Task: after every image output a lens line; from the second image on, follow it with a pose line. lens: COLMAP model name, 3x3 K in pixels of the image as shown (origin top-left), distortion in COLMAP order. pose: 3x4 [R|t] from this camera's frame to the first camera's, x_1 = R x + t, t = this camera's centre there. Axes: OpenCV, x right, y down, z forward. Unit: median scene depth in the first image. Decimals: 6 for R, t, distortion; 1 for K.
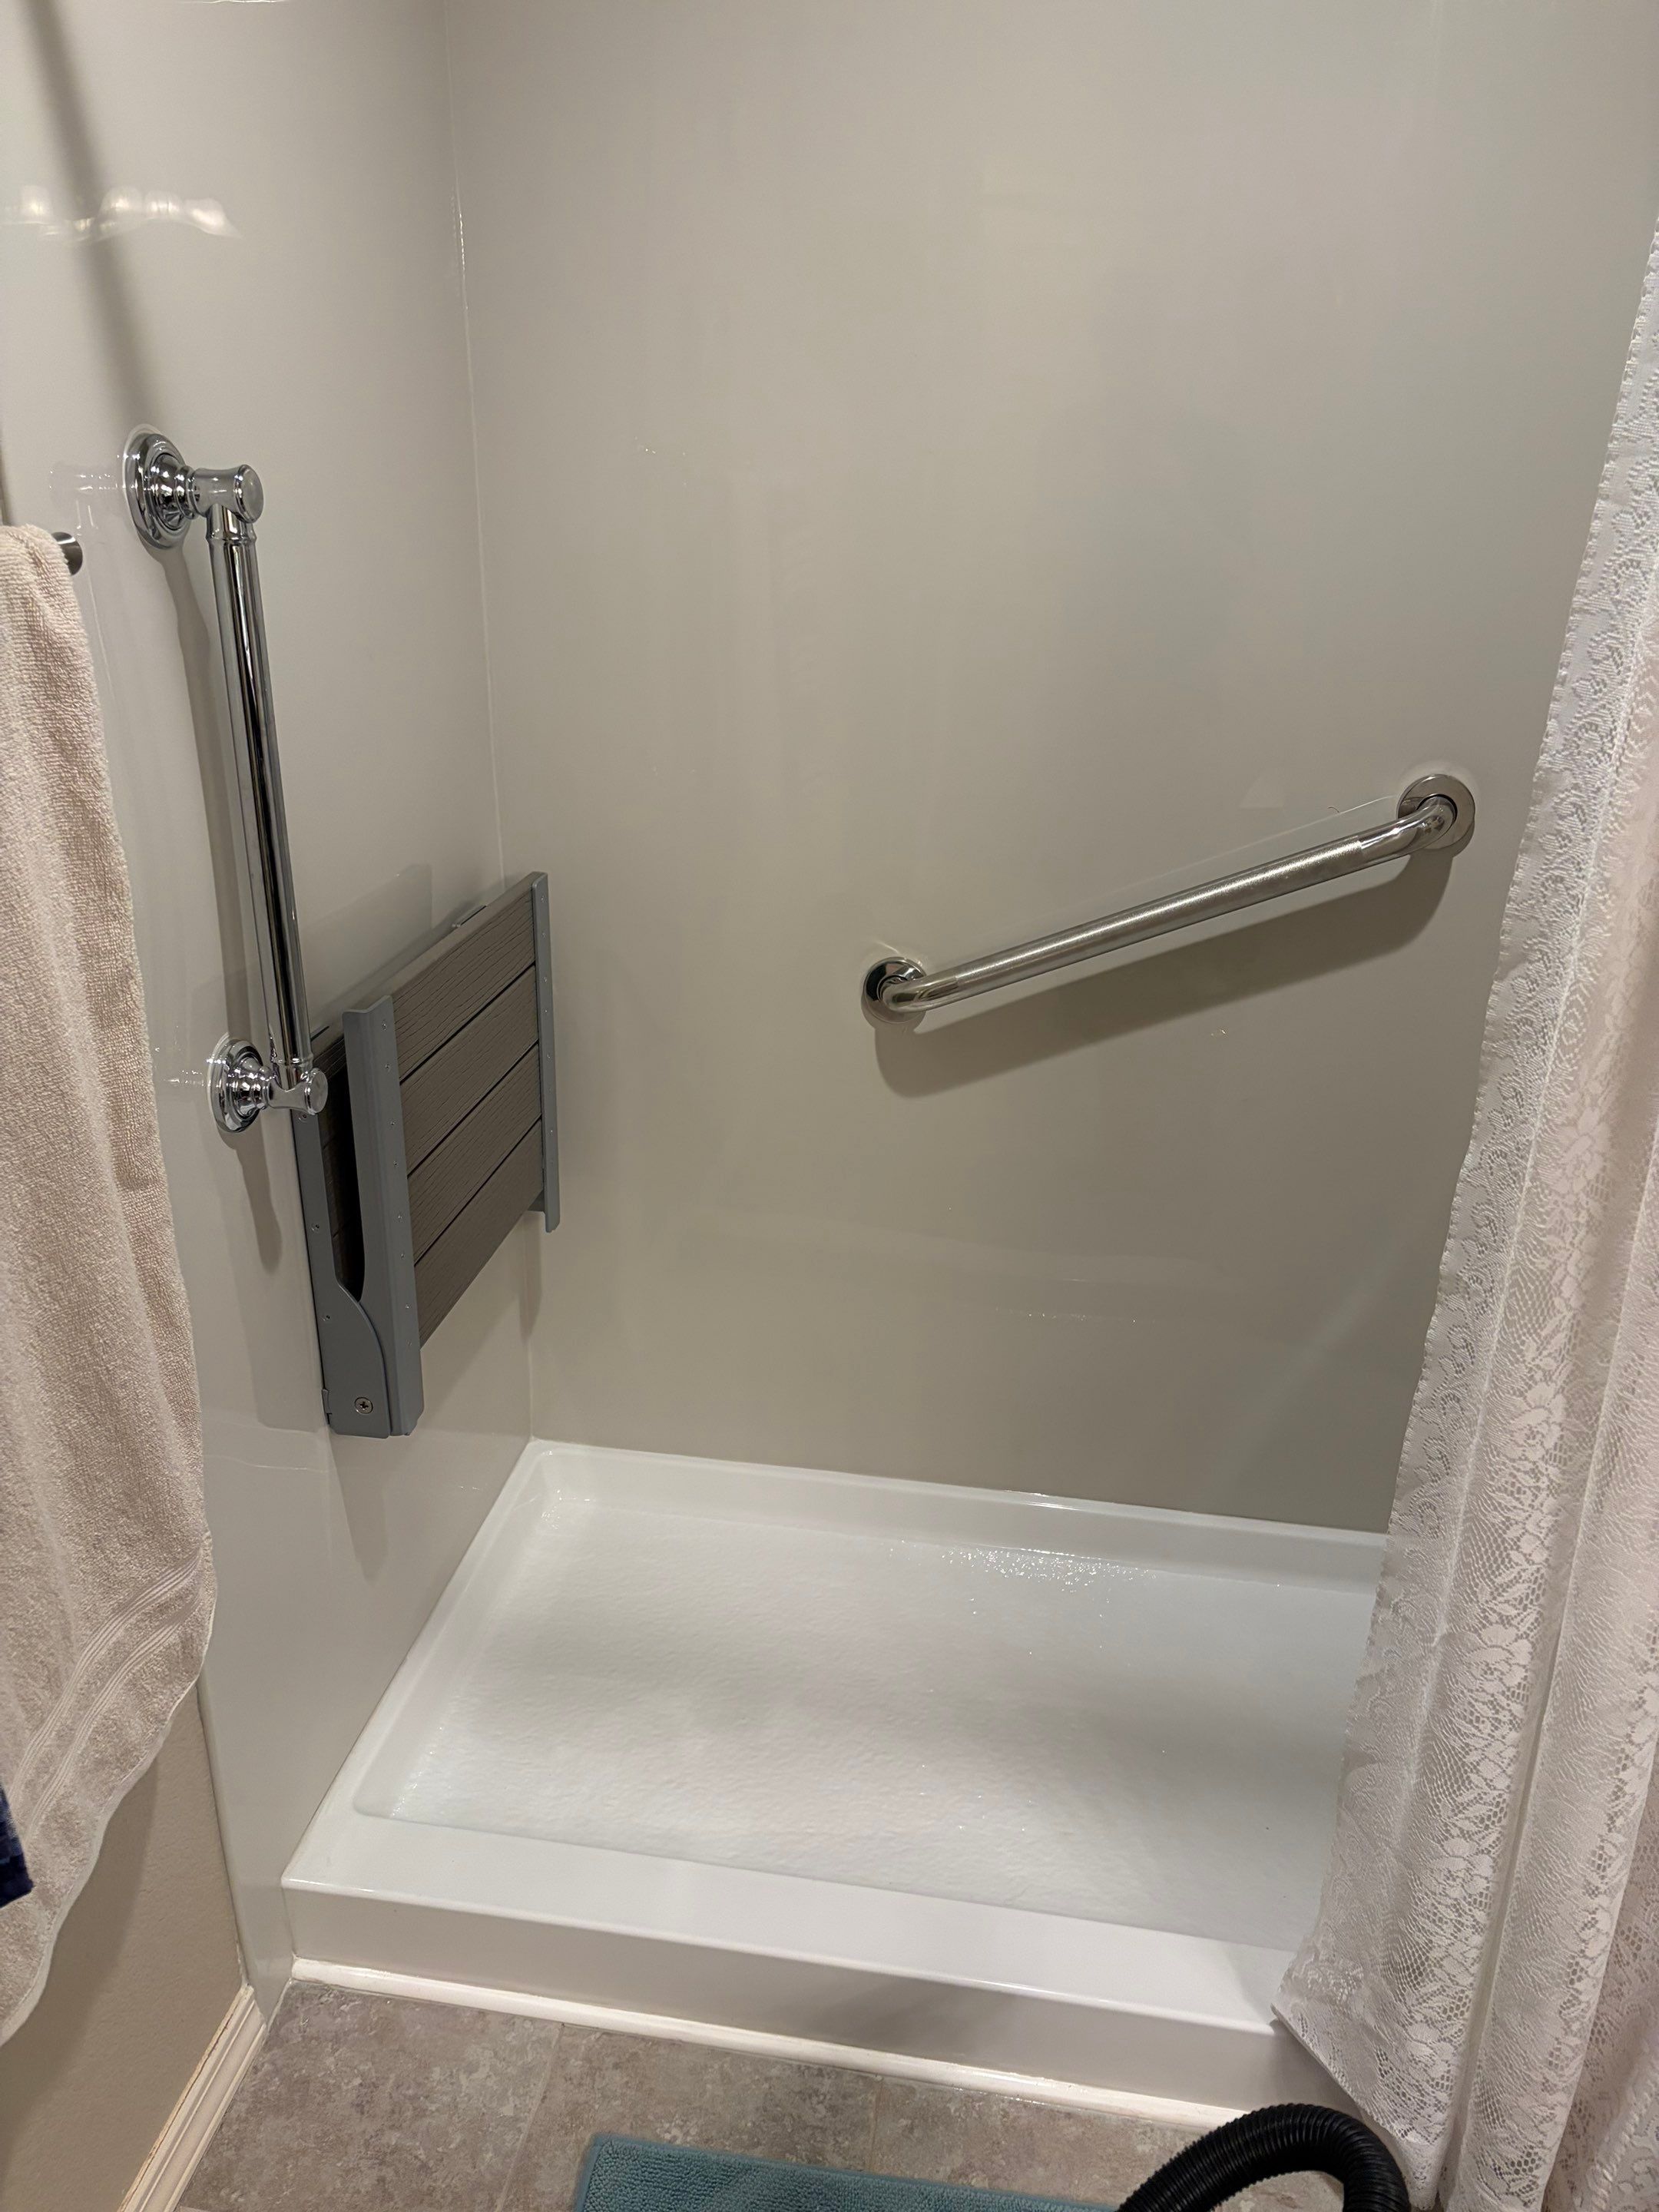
lens RADIAL K [[1654.9, 0, 829.5], [0, 1654.9, 1106.0], [0, 0, 1]] dist [0.054891, -0.105911]
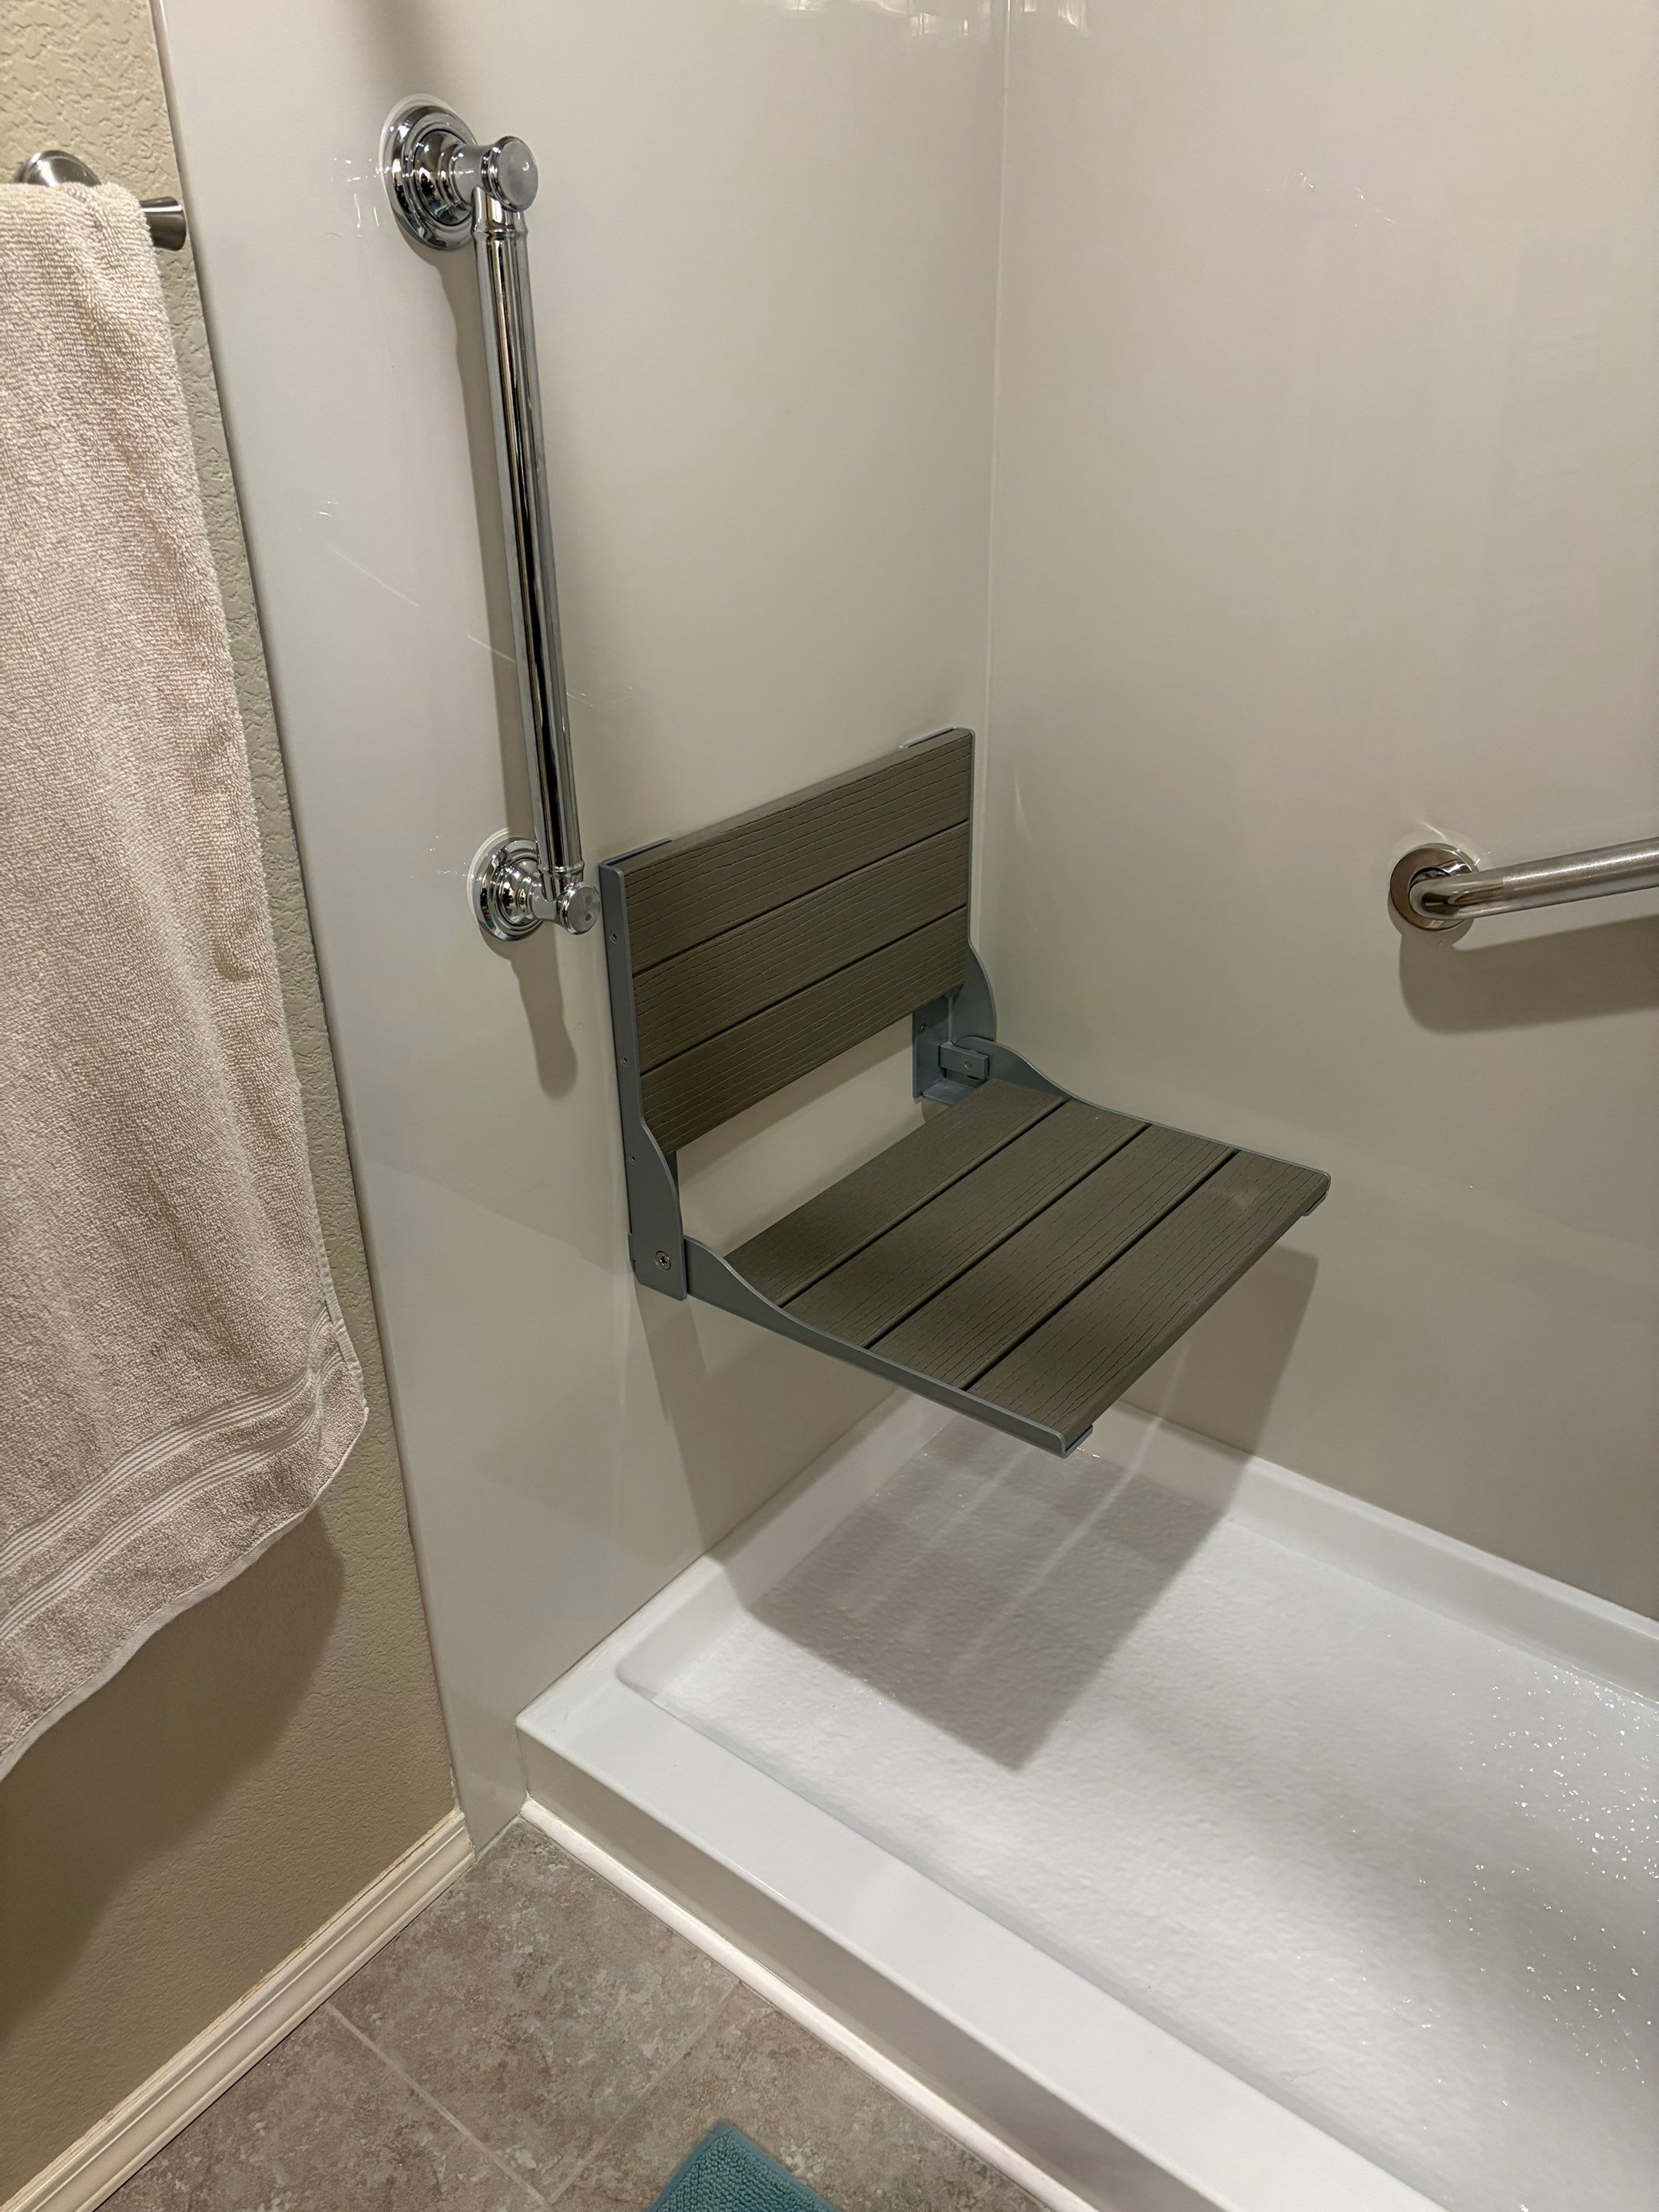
lens RADIAL K [[1638.3, 0, 829.5], [0, 1638.3, 1106.0], [0, 0, 1]] dist [0.042047, -0.068032]
pose [[0.870930, 0.193550, -0.451685, 0.206612], [-0.152752, 0.980262, 0.125515, -0.032869], [0.467063, -0.040319, 0.883304, 0.275904]]
